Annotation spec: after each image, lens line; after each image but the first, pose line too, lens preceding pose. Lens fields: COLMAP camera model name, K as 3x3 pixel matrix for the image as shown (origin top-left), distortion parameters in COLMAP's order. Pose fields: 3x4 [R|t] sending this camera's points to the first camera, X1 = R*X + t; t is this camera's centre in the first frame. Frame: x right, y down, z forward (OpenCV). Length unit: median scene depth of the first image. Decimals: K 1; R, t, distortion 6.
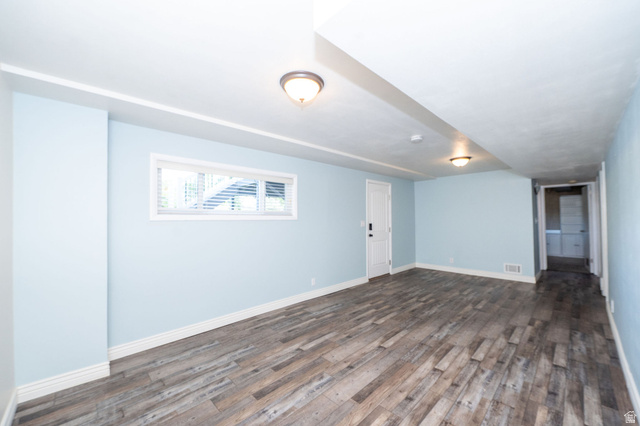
lens RADIAL K [[252.6, 0, 331.3], [0, 252.6, 215.3], [0, 0, 1]] dist [-0.011004, -0.000812]
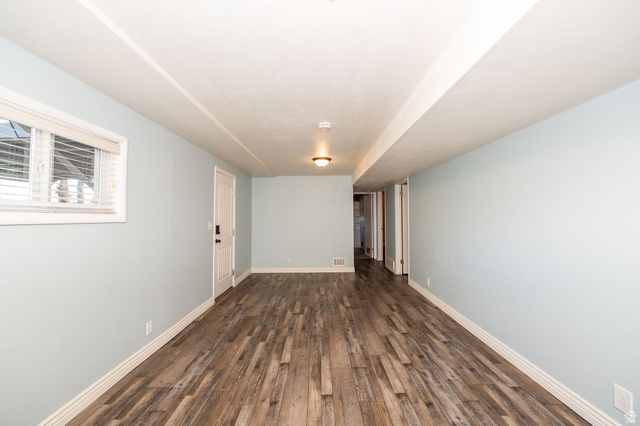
lens RADIAL K [[252.6, 0, 323.9], [0, 252.6, 214.2], [0, 0, 1]] dist [-0.011004, -0.000812]
pose [[0.699106, 0.012375, 0.714911, -0.265489], [-0.011498, 0.999916, -0.006065, -0.000178], [-0.714926, -0.003979, 0.699189, 0.398416]]
